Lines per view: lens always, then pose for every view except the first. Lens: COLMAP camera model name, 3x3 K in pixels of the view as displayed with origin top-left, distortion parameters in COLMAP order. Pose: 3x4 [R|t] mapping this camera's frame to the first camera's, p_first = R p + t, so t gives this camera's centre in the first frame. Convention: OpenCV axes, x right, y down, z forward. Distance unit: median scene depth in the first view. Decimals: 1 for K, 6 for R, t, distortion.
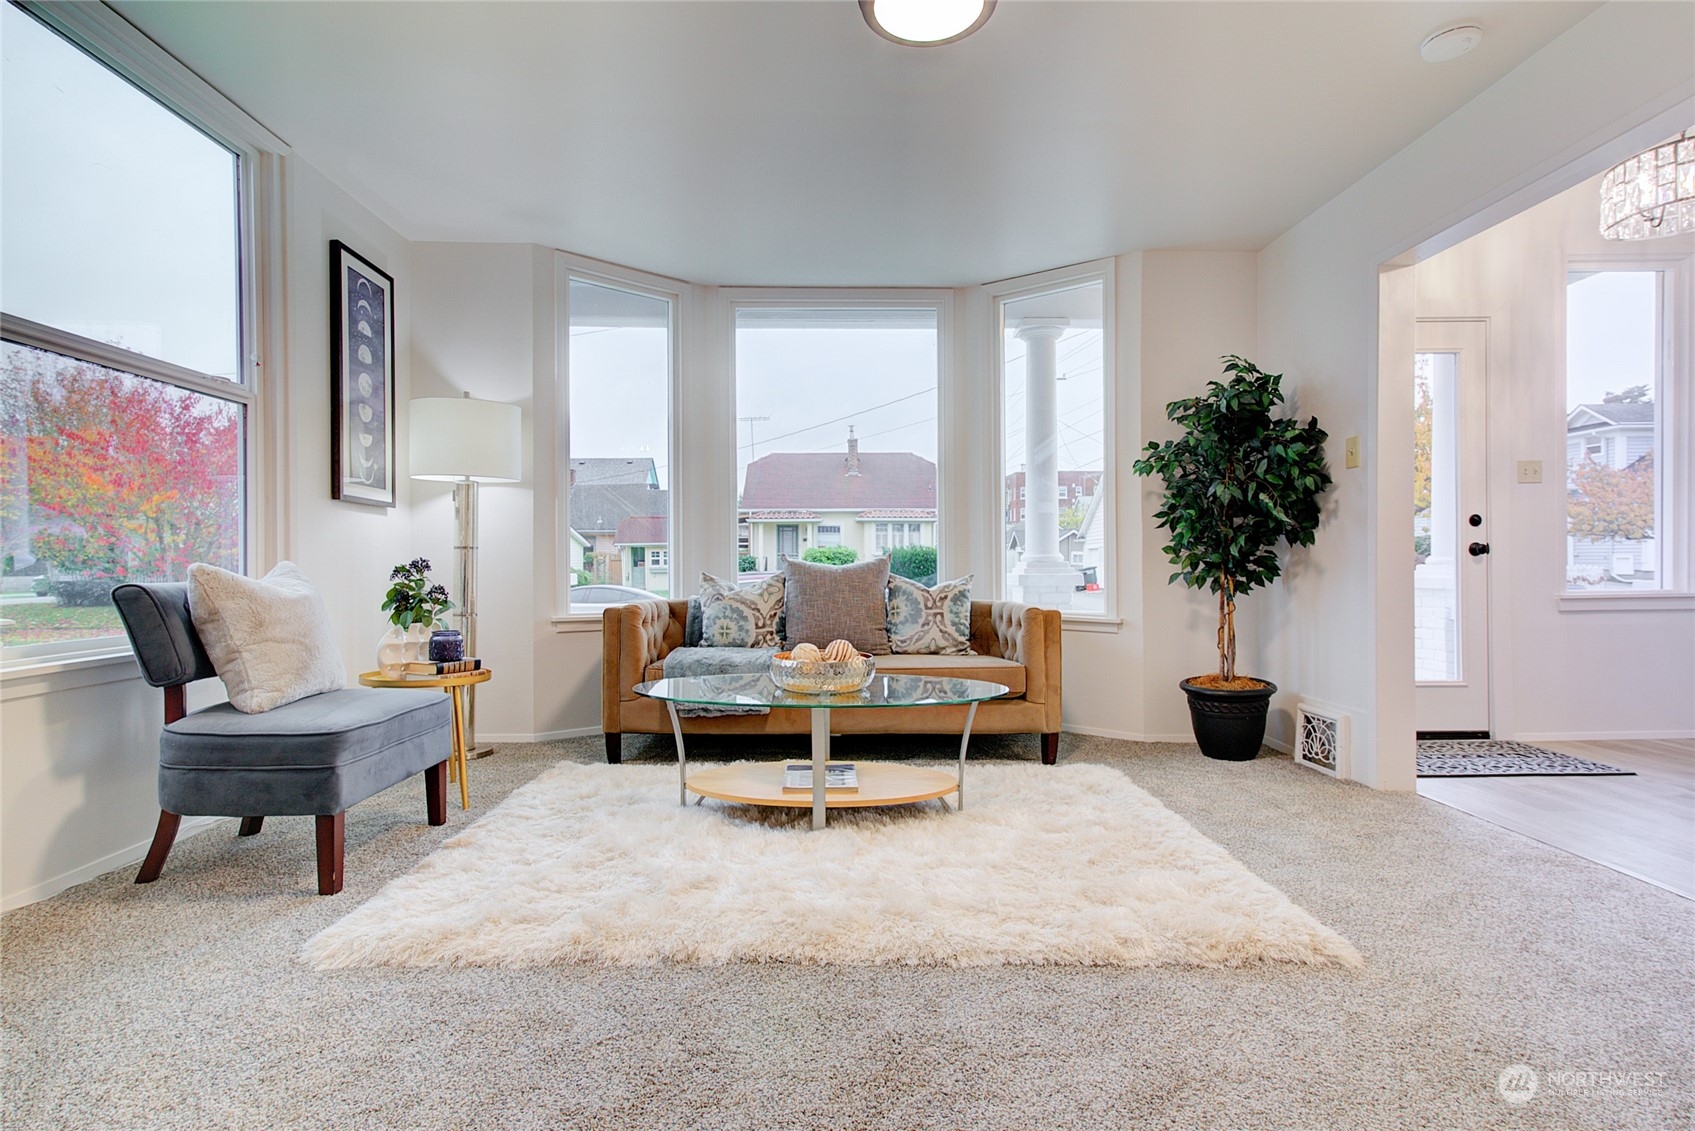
lens RADIAL K [[838.3, 0, 841.9], [0, 838.3, 565.3], [0, 0, 1]] dist [0.013521, 0.000383]
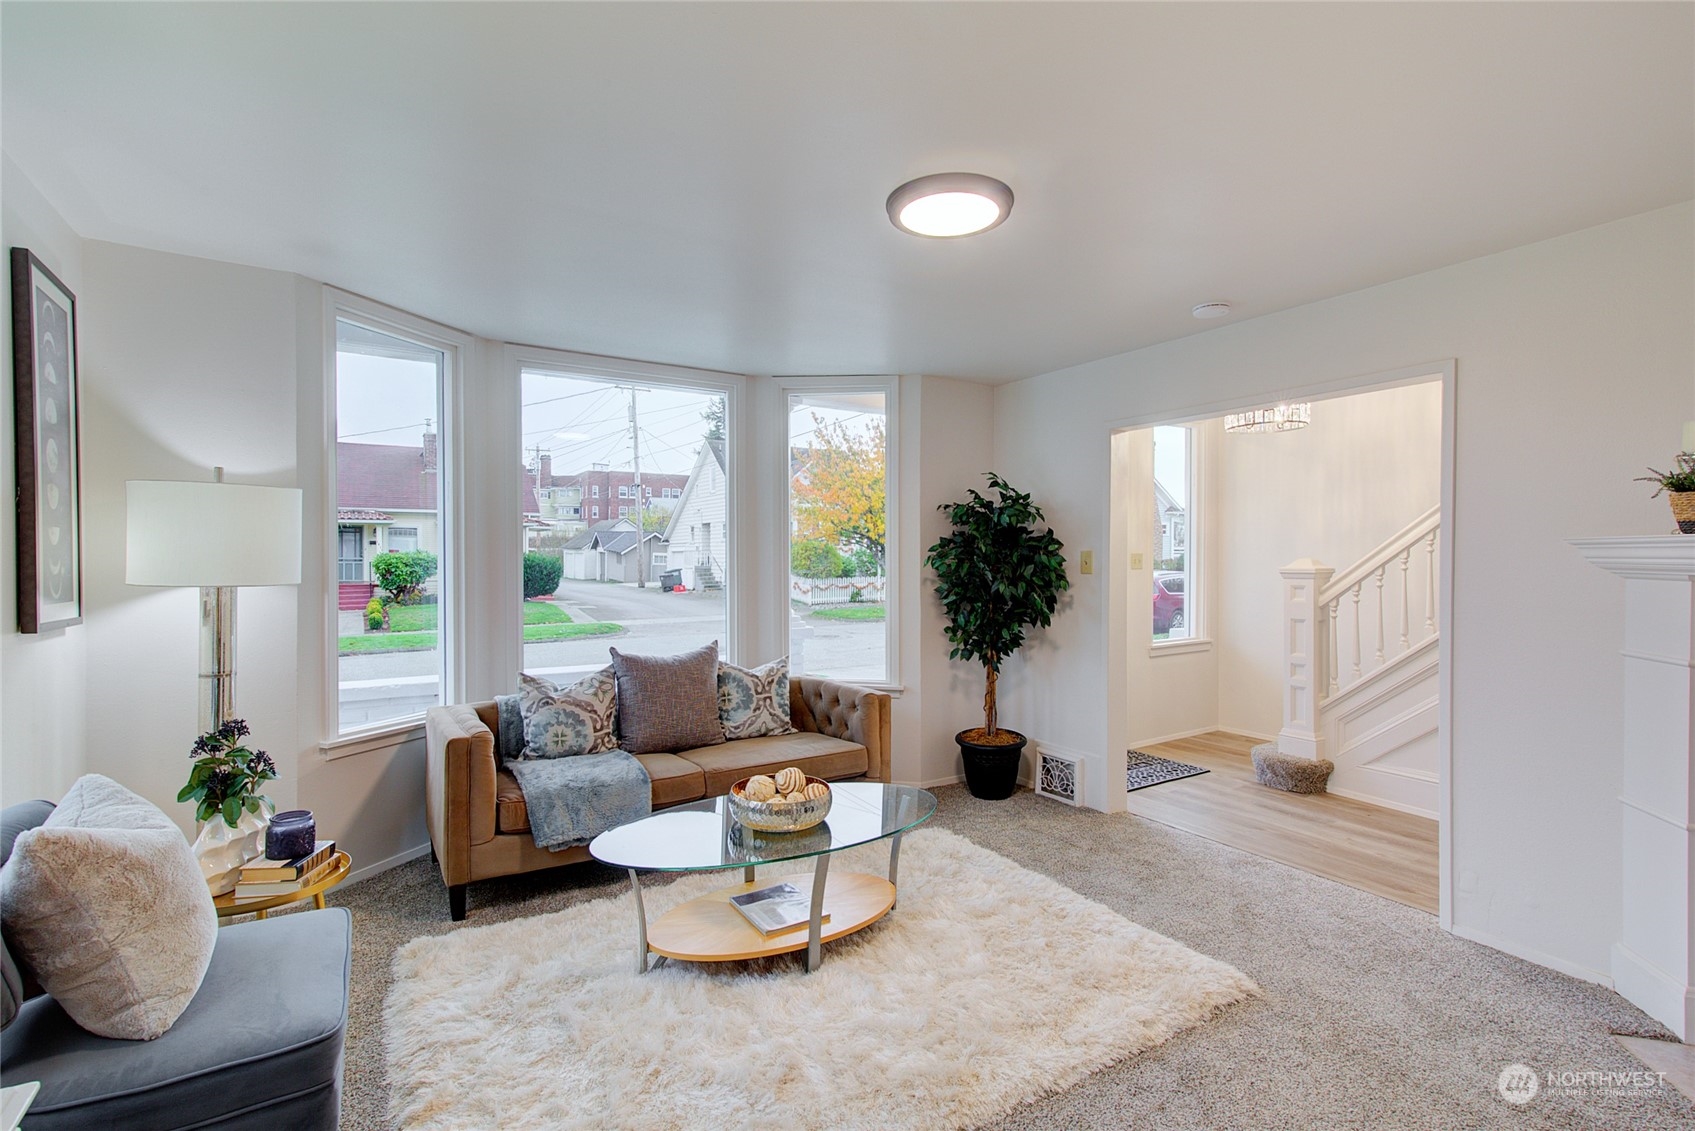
lens RADIAL K [[791.5, 0, 852.3], [0, 791.5, 565.6], [0, 0, 1]] dist [0.011279, 0.001441]
pose [[0.859634, -0.002580, 0.510903, -0.319130], [-0.001736, 0.999967, 0.007970, -0.123261], [-0.510907, -0.007738, 0.859601, 0.095580]]
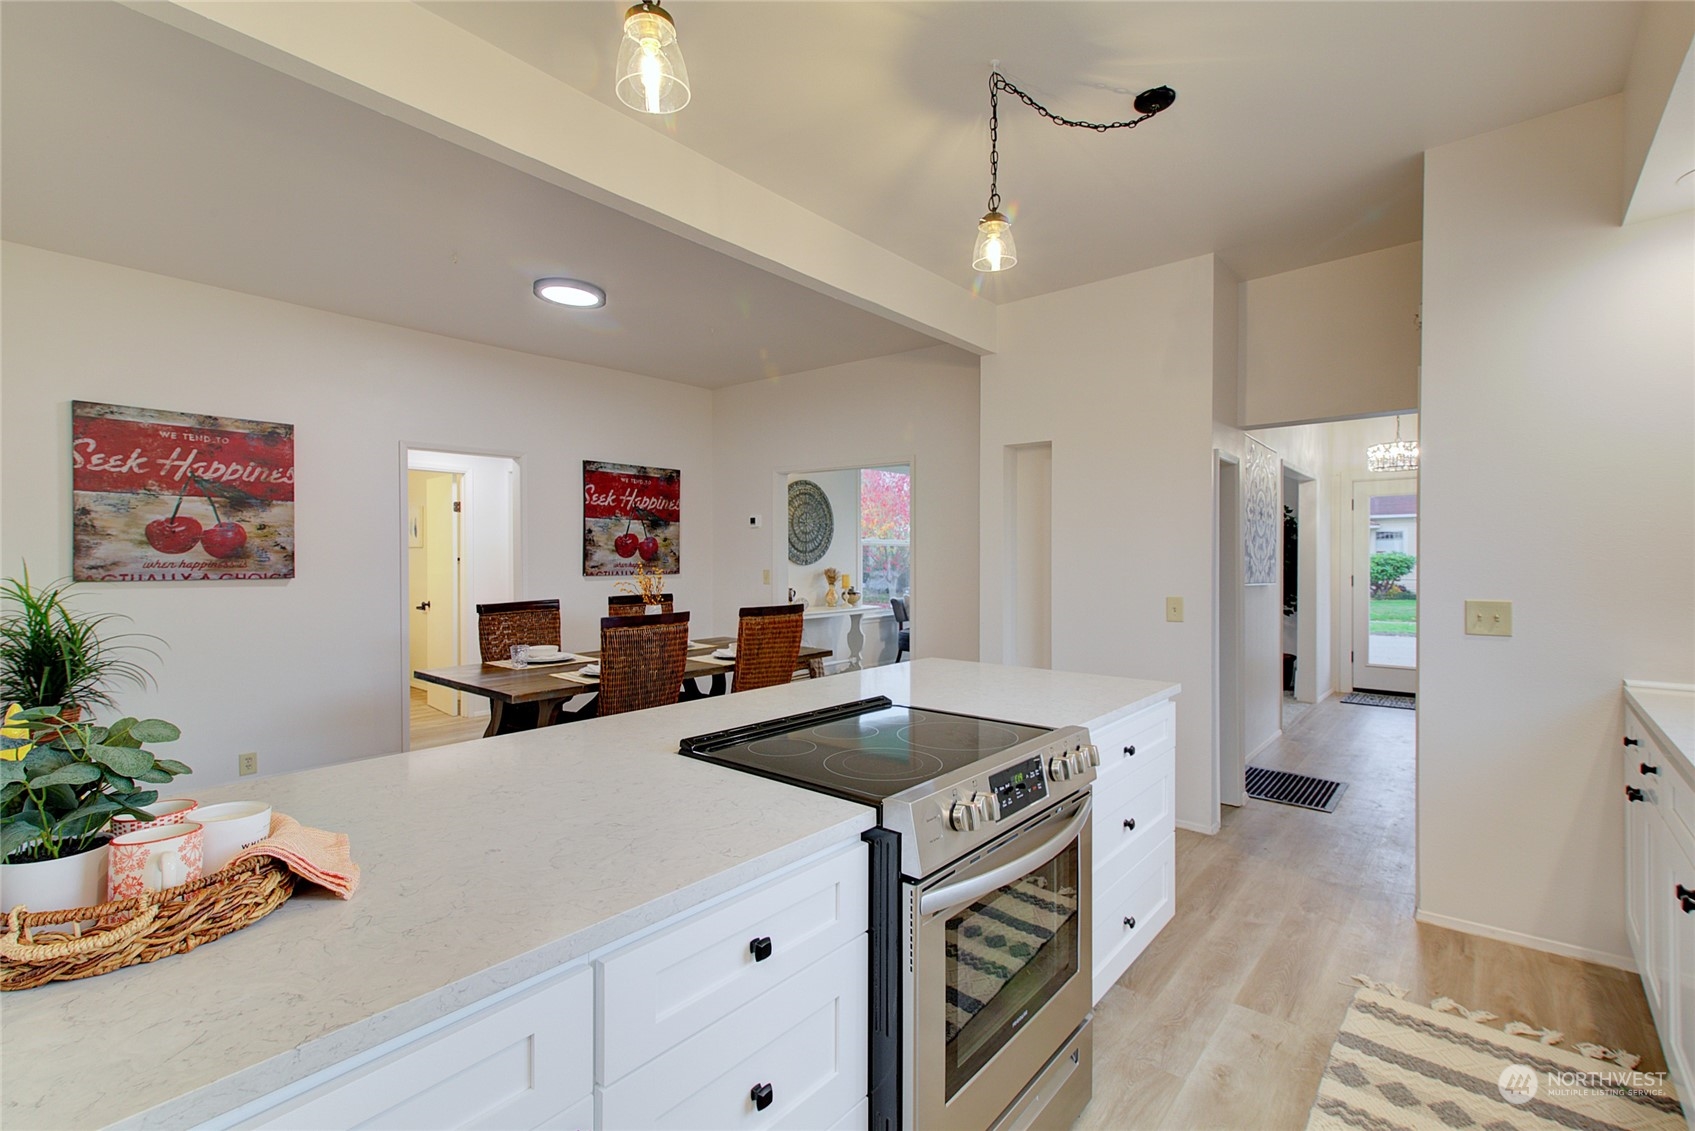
lens RADIAL K [[770.9, 0, 847.5], [0, 770.9, 565.5], [0, 0, 1]] dist [0.012313, -0.000460]
pose [[0.751783, 0.017657, -0.659174, 0.941278], [-0.009265, 0.999826, 0.016215, -0.123278], [0.659346, -0.006083, 0.751815, -1.261927]]
